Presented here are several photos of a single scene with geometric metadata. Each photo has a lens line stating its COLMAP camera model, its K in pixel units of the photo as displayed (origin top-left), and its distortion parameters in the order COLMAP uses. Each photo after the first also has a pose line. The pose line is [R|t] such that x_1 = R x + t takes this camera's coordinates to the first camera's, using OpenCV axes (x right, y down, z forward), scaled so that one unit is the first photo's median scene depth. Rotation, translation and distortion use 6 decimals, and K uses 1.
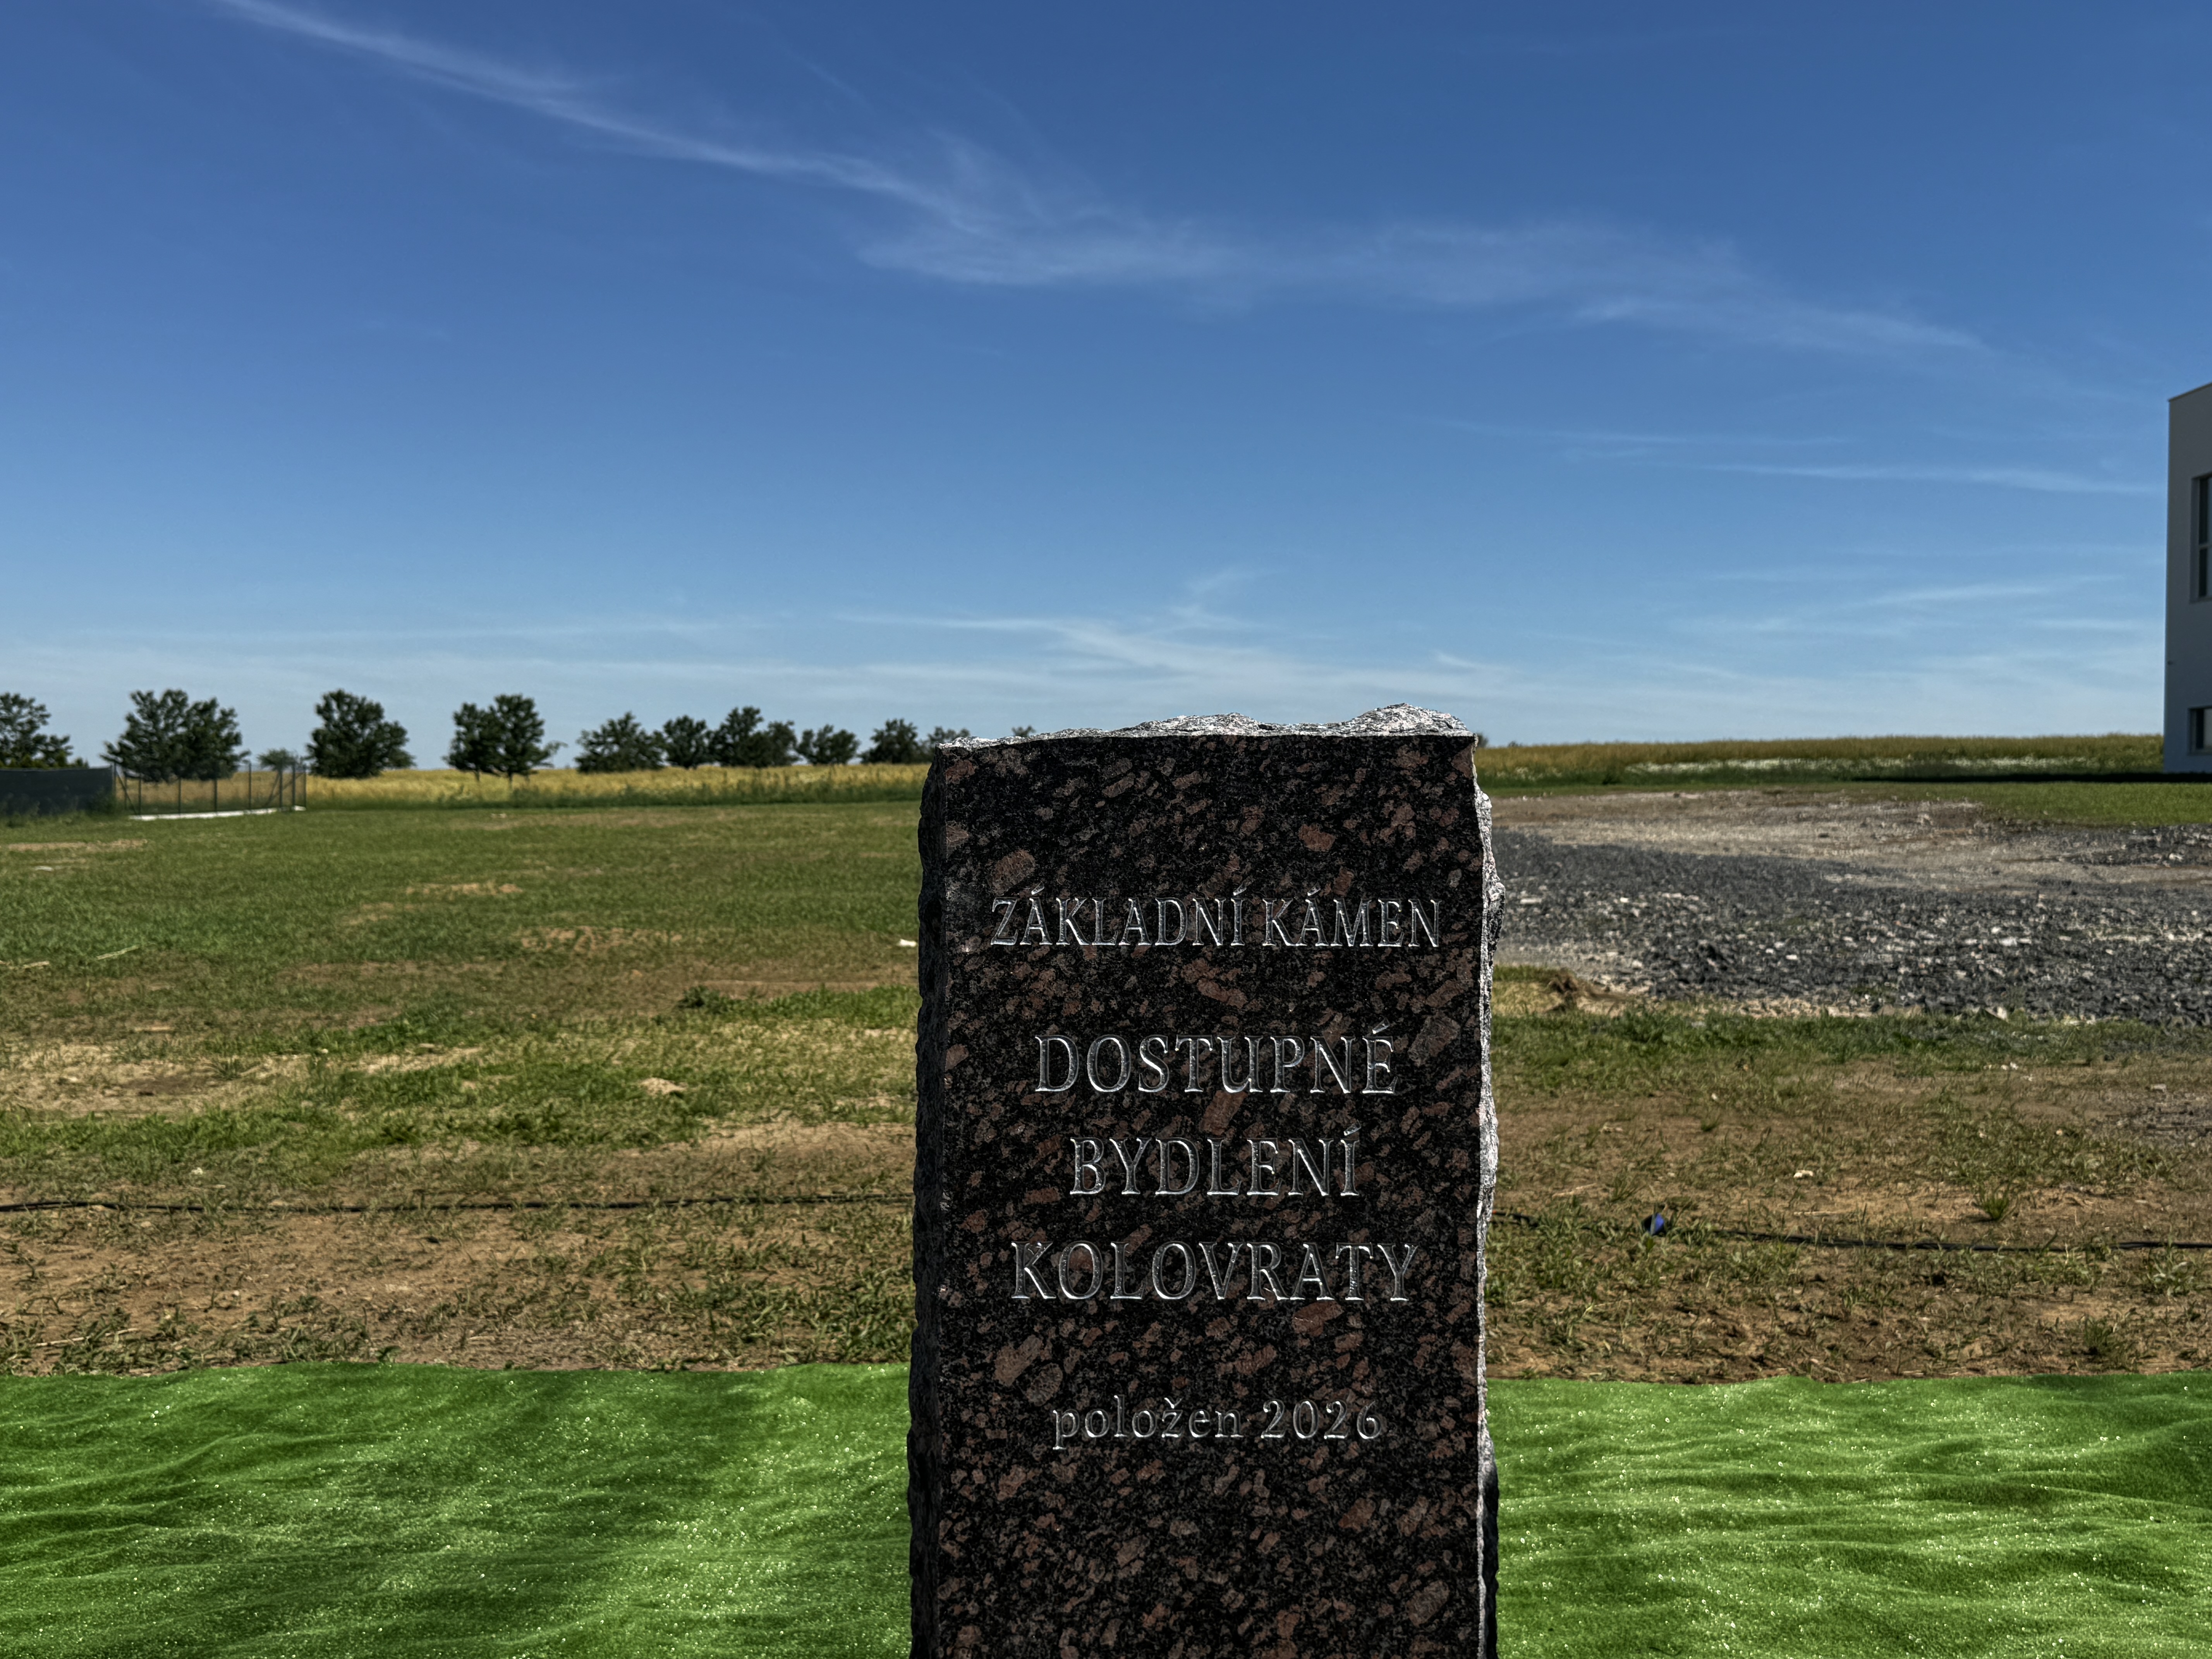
lens RADIAL K [[2247.7, 0, 1124.9], [0, 2247.7, 806.2], [0, 0, 1]] dist [0.060794, 0.000000]
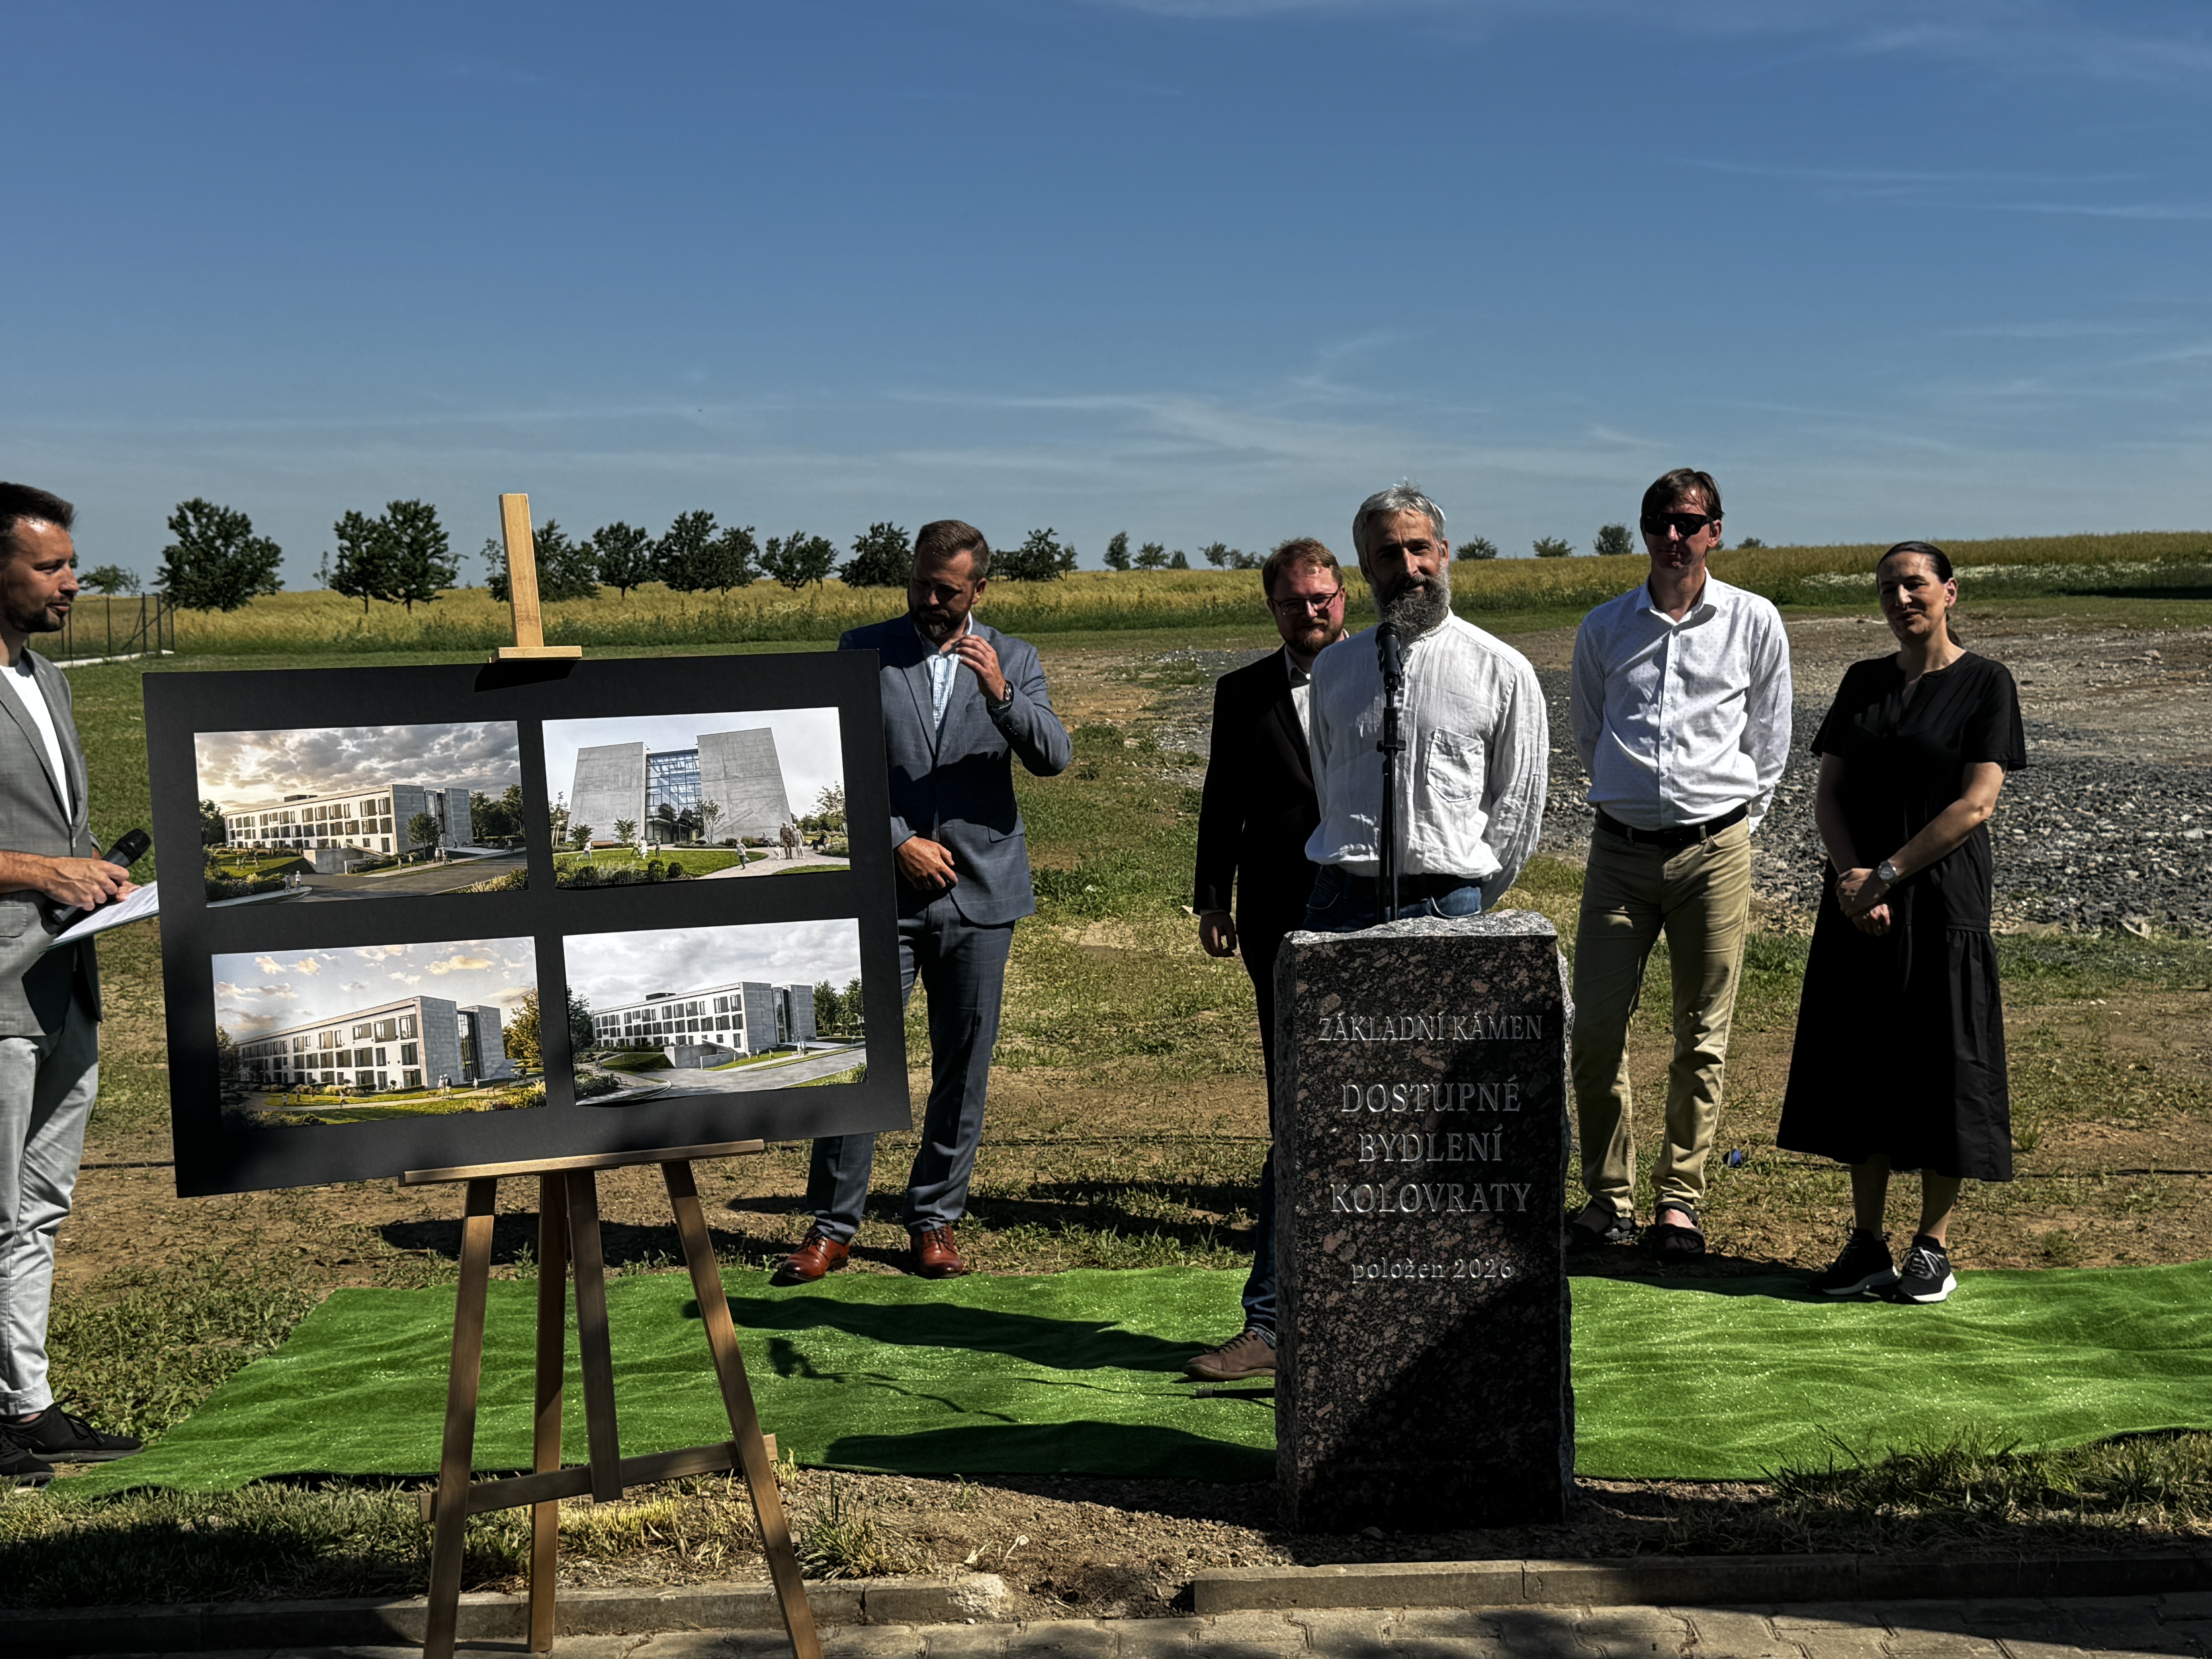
lens RADIAL K [[2860.9, 0, 1102.1], [0, 2860.9, 863.3], [0, 0, 1]] dist [0.094457, 0.000000]
pose [[0.999659, -0.012282, -0.023025, -0.079506], [0.014206, 0.996247, 0.085386, -0.131679], [0.021890, -0.085684, 0.996082, -0.642418]]
